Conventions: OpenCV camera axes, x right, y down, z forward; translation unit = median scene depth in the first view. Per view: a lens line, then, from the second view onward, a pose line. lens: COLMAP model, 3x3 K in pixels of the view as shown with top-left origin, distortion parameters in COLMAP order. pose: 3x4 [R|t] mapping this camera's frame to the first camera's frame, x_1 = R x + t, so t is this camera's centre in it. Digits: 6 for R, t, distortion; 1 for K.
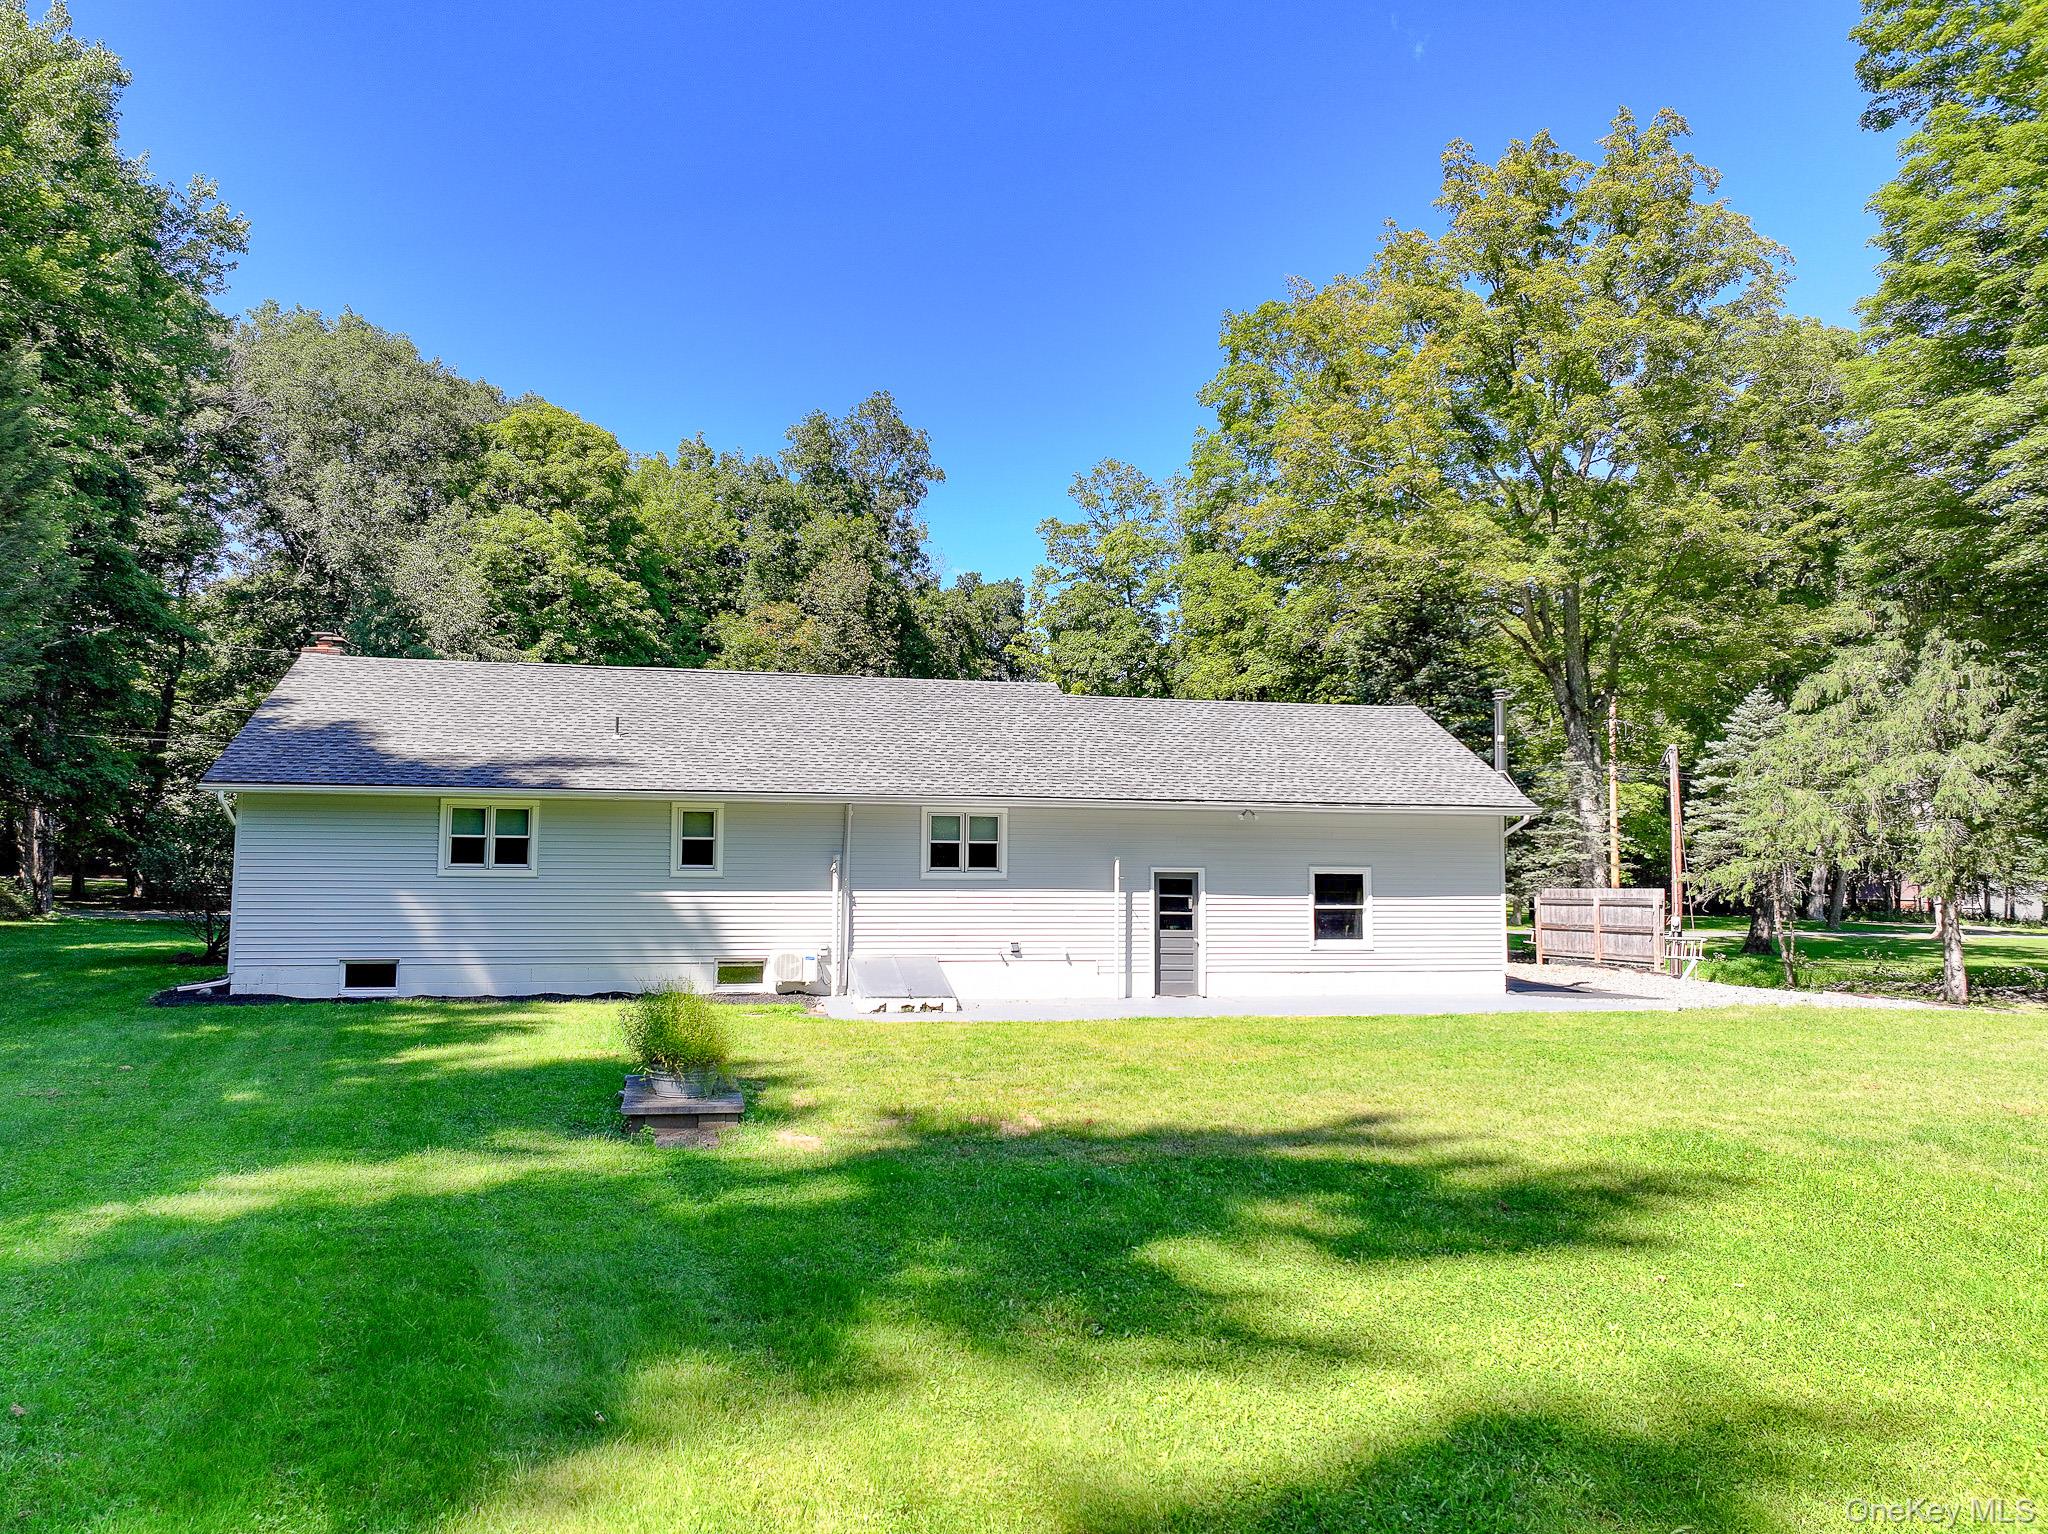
lens RADIAL K [[1423.8, 0, 1024.6], [0, 1423.8, 770.0], [0, 0, 1]] dist [-0.001290, 0.010712]
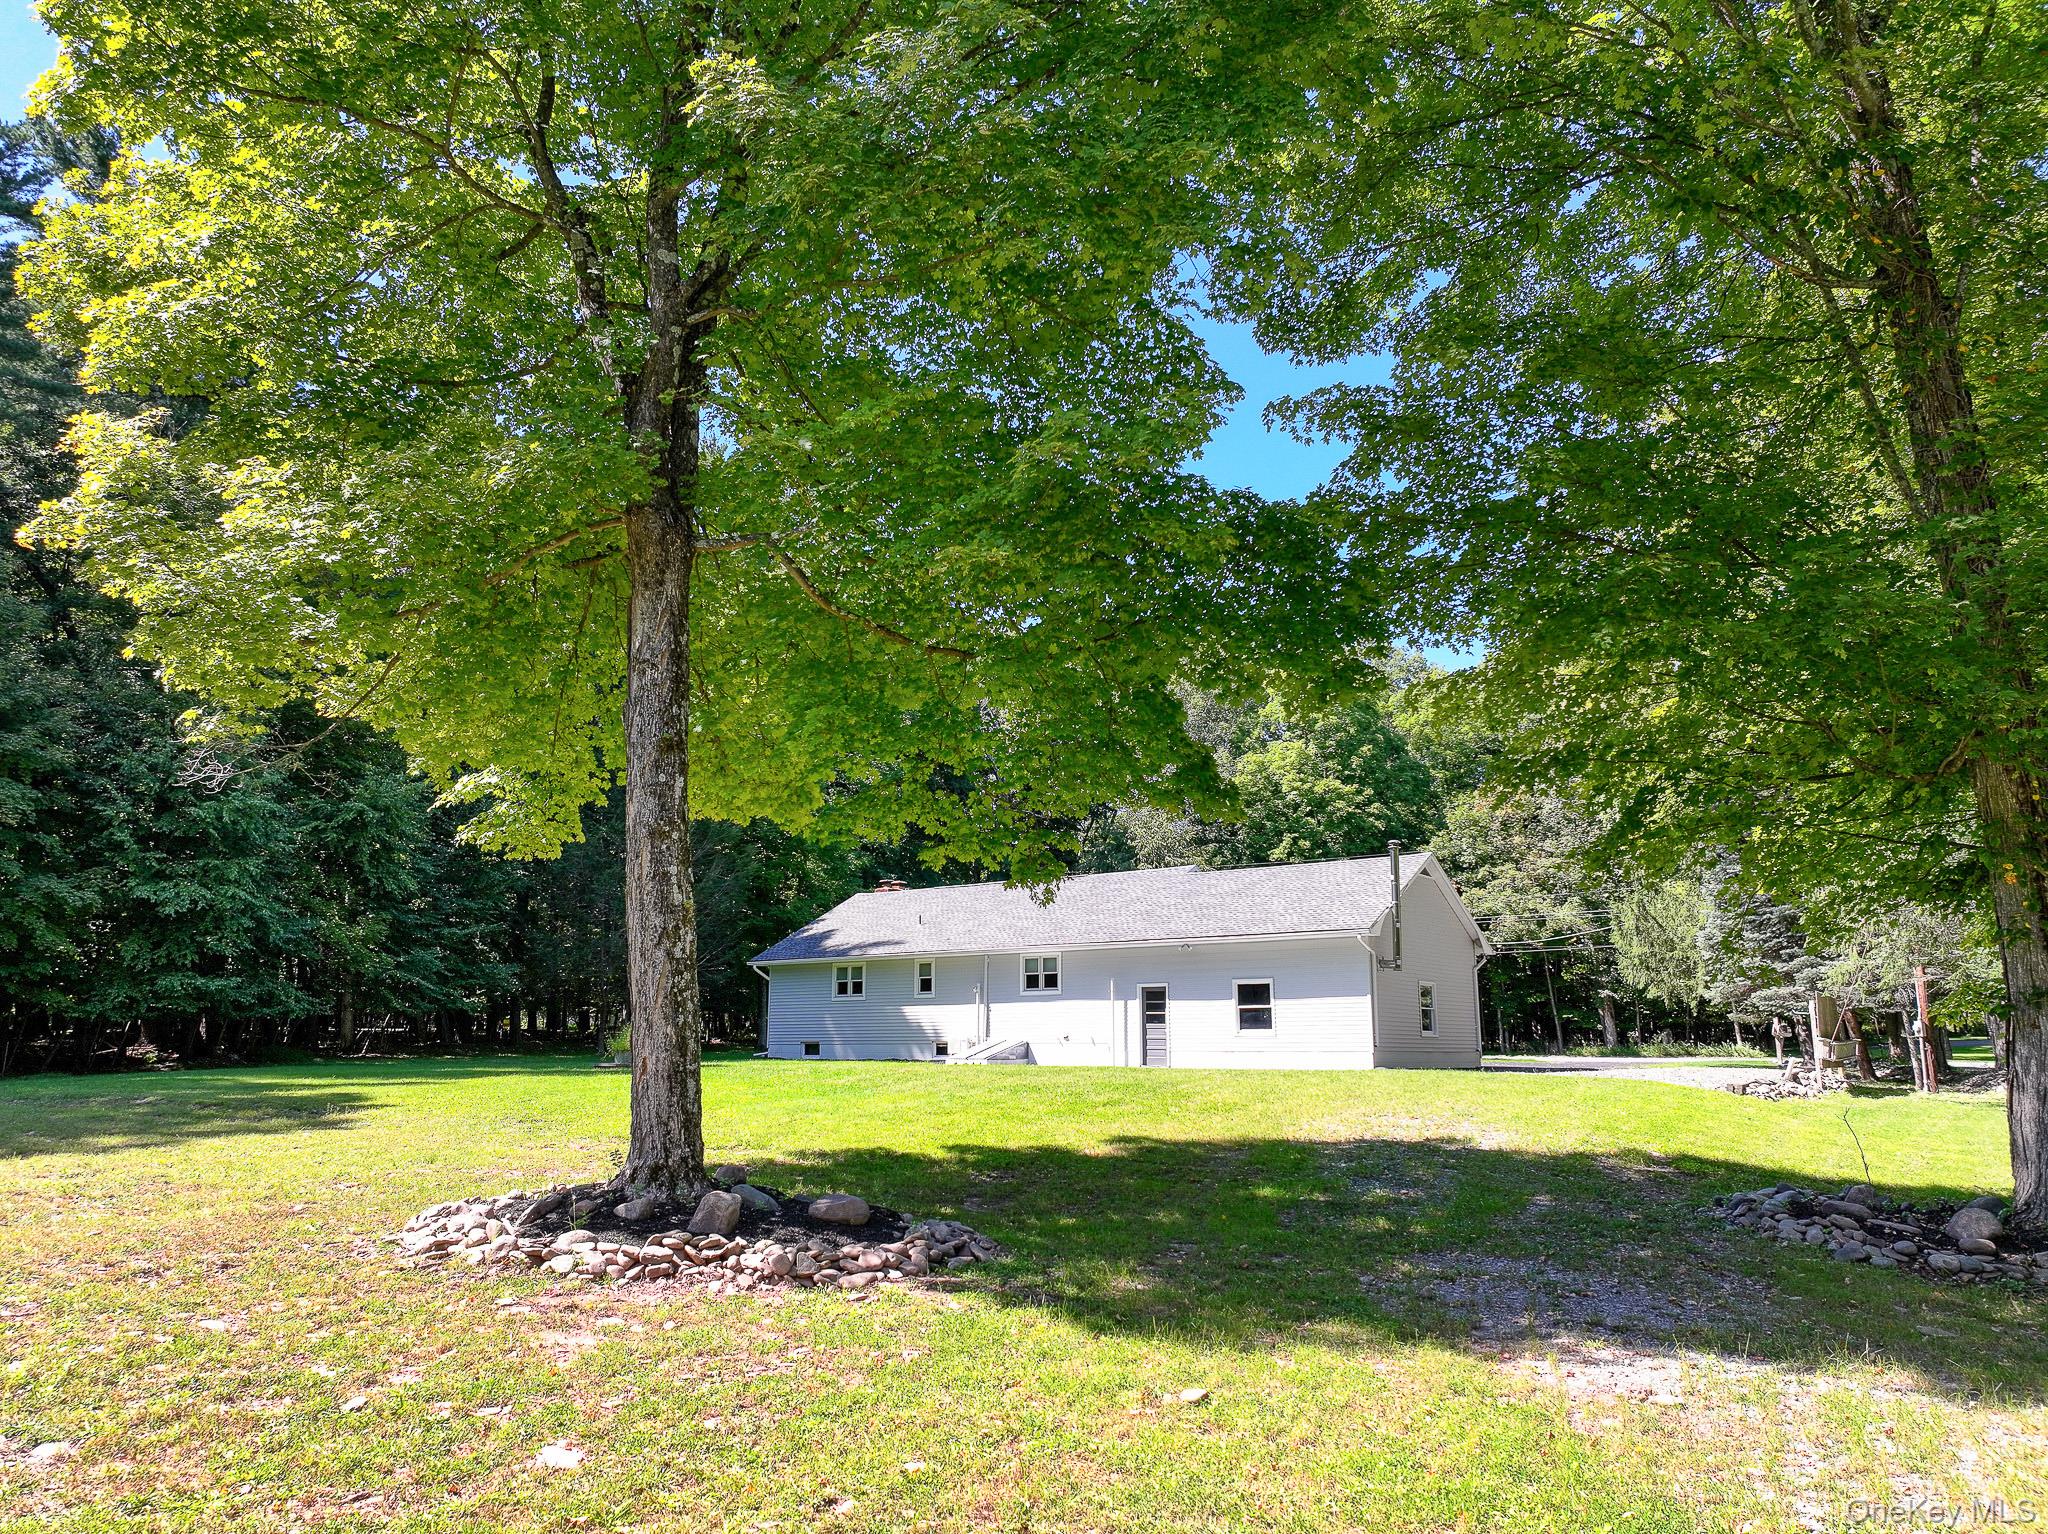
lens RADIAL K [[1423.8, 0, 1022.9], [0, 1423.8, 766.1], [0, 0, 1]] dist [-0.001290, 0.010712]
pose [[0.650211, -0.154390, -0.743901, 0.534147], [0.064394, 0.986811, -0.148520, 0.024167], [0.757019, 0.048666, 0.651577, -0.065806]]
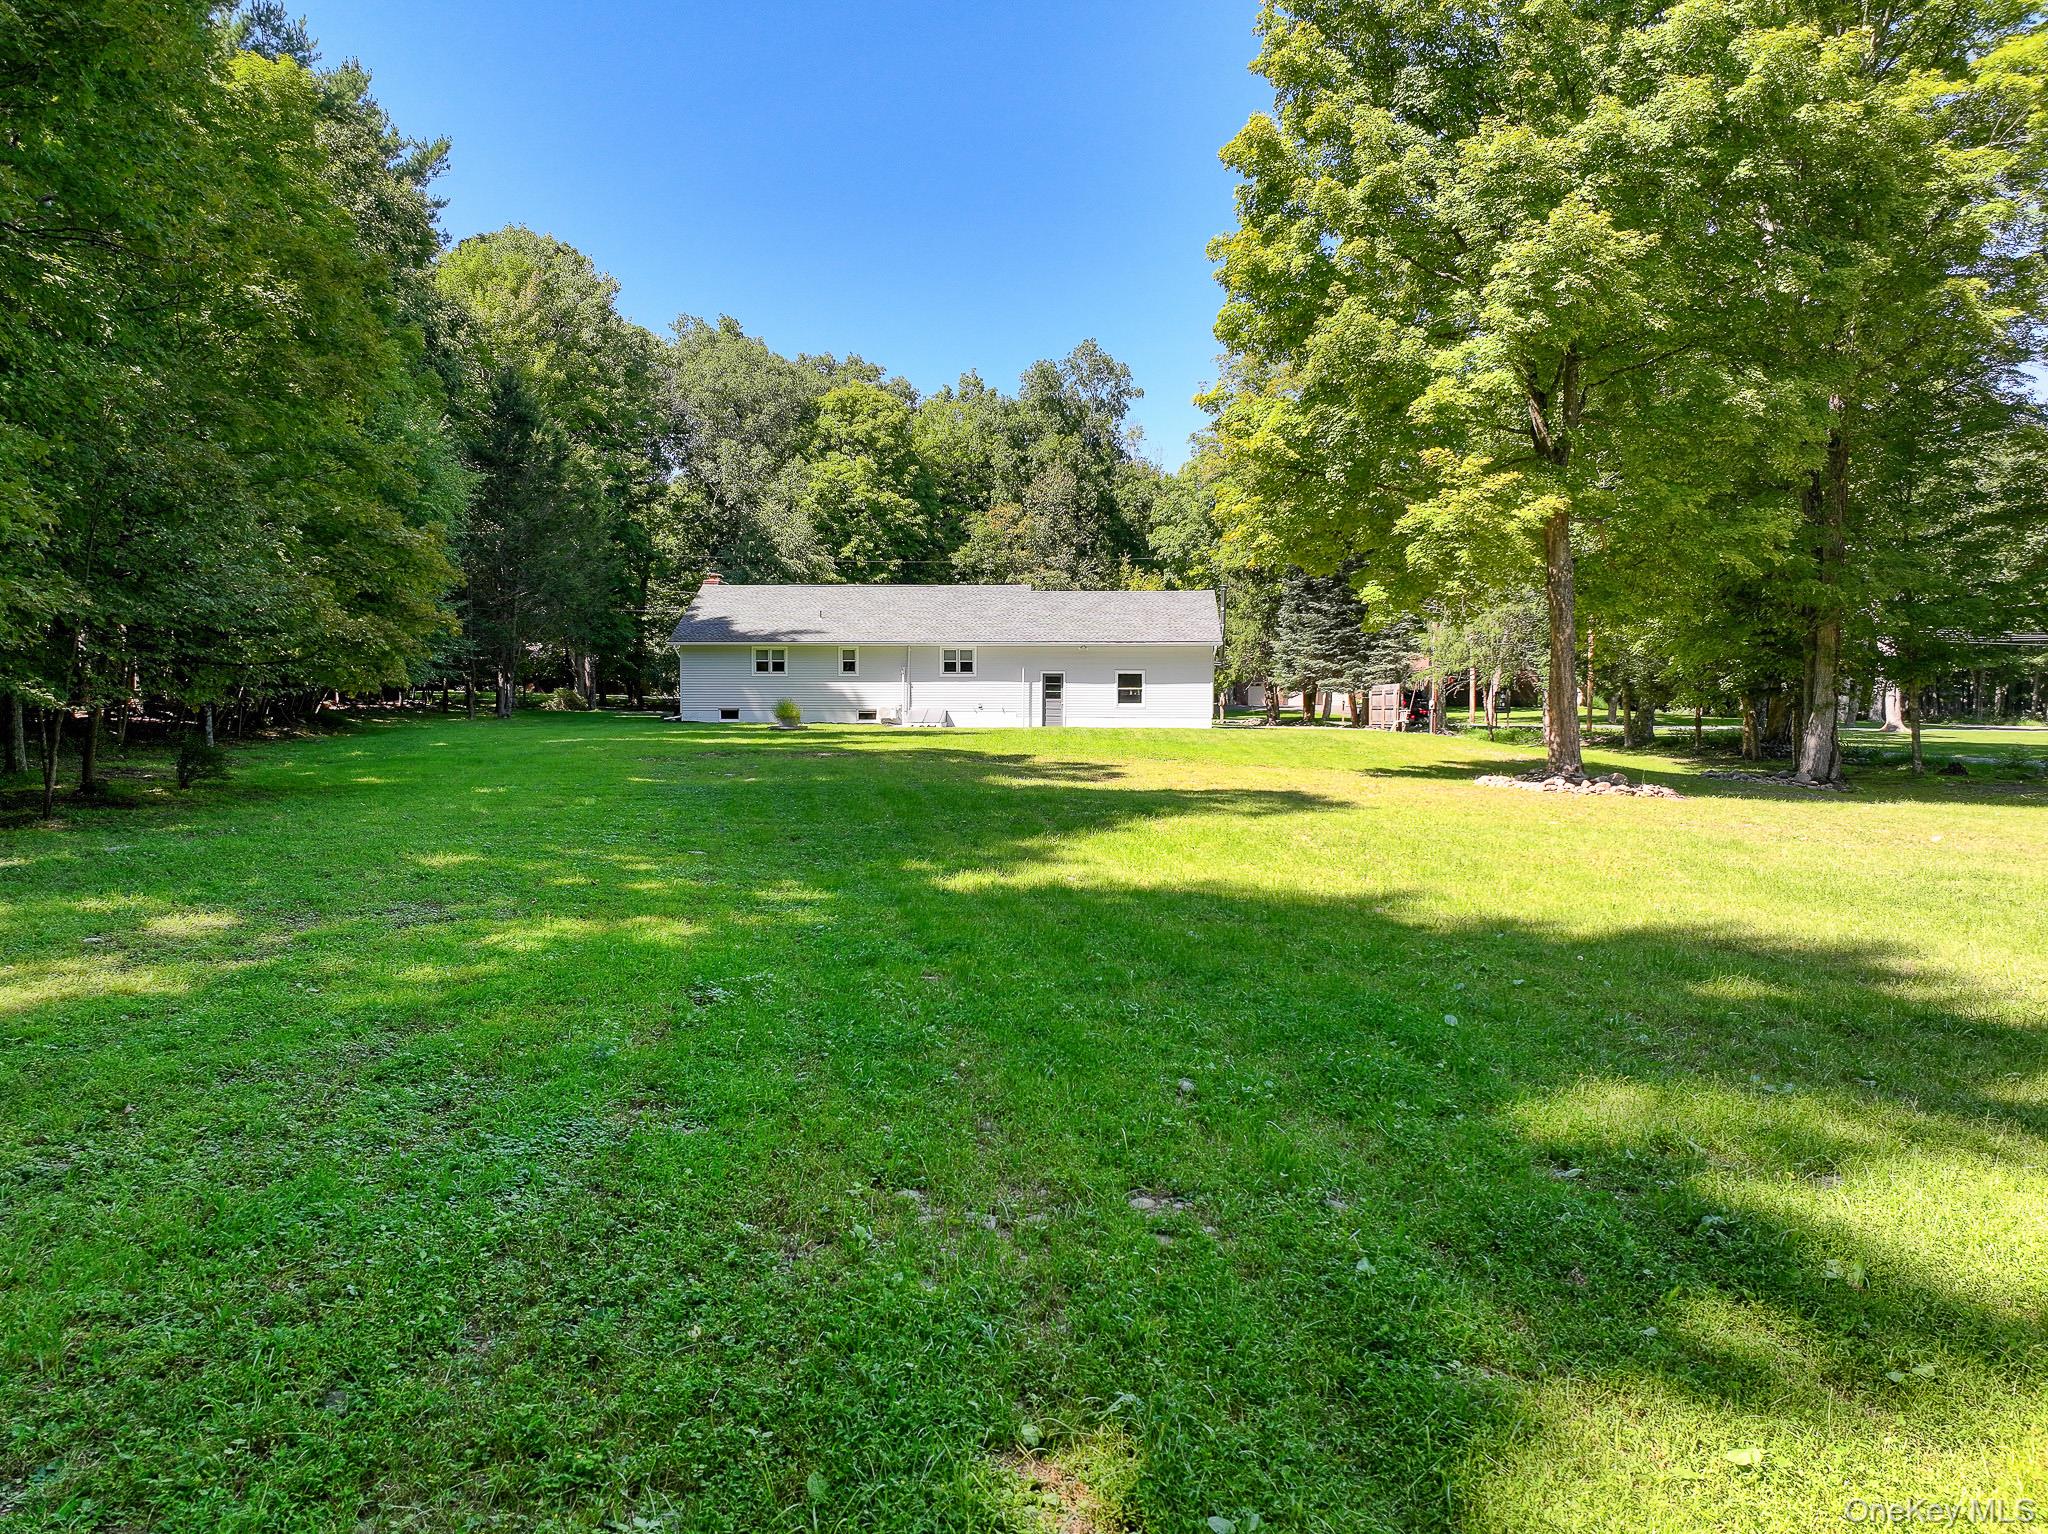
lens RADIAL K [[1423.8, 0, 1021.3], [0, 1423.8, 770.8], [0, 0, 1]] dist [-0.001290, 0.010712]
pose [[0.961293, 0.008382, -0.275400, 0.299578], [0.024867, 0.992819, 0.117014, -0.018114], [0.274403, -0.119333, 0.954182, -0.526356]]
